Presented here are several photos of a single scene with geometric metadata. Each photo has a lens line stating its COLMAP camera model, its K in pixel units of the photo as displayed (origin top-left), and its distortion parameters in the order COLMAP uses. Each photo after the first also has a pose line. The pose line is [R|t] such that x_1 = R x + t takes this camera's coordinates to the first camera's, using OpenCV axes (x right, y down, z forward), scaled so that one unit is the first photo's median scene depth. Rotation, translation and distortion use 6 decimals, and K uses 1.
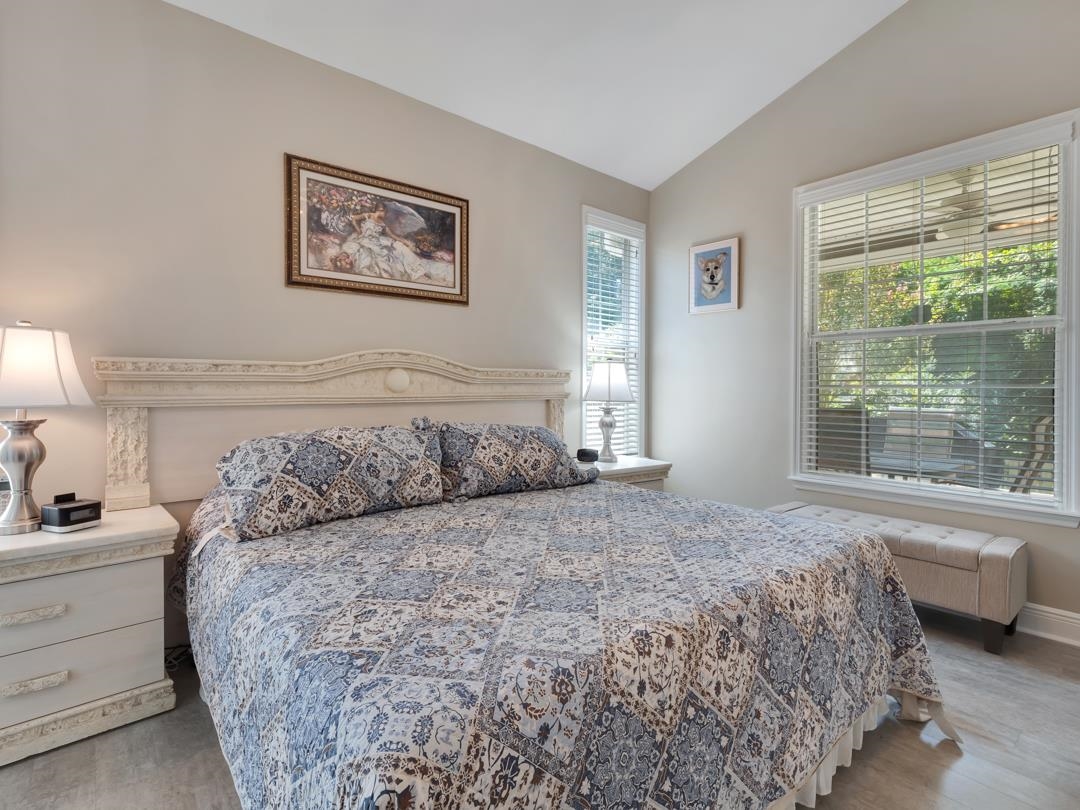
lens RADIAL K [[525.2, 0, 530.6], [0, 525.2, 394.1], [0, 0, 1]] dist [0.012226, -0.002755]
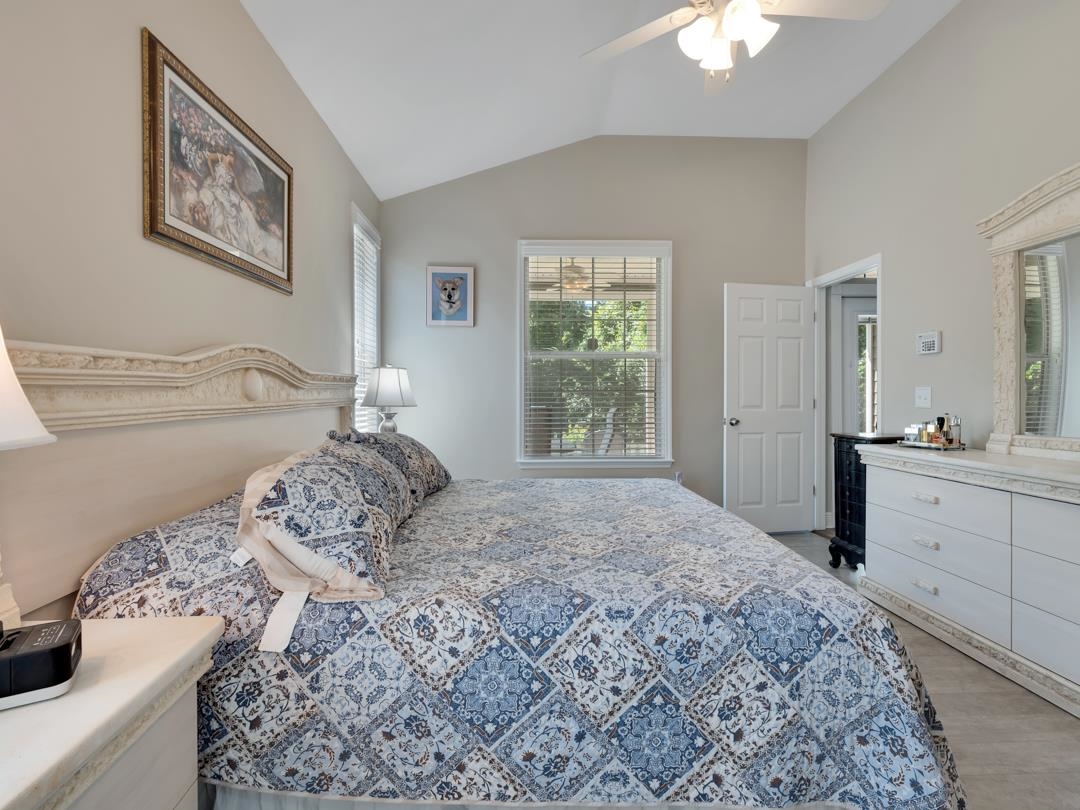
lens RADIAL K [[525.2, 0, 529.8], [0, 525.2, 395.4], [0, 0, 1]] dist [0.012226, -0.002755]
pose [[0.611740, -0.008964, 0.791008, -0.612868], [0.013420, 0.999909, 0.000953, -0.006357], [-0.790945, 0.010033, 0.611805, 0.216704]]
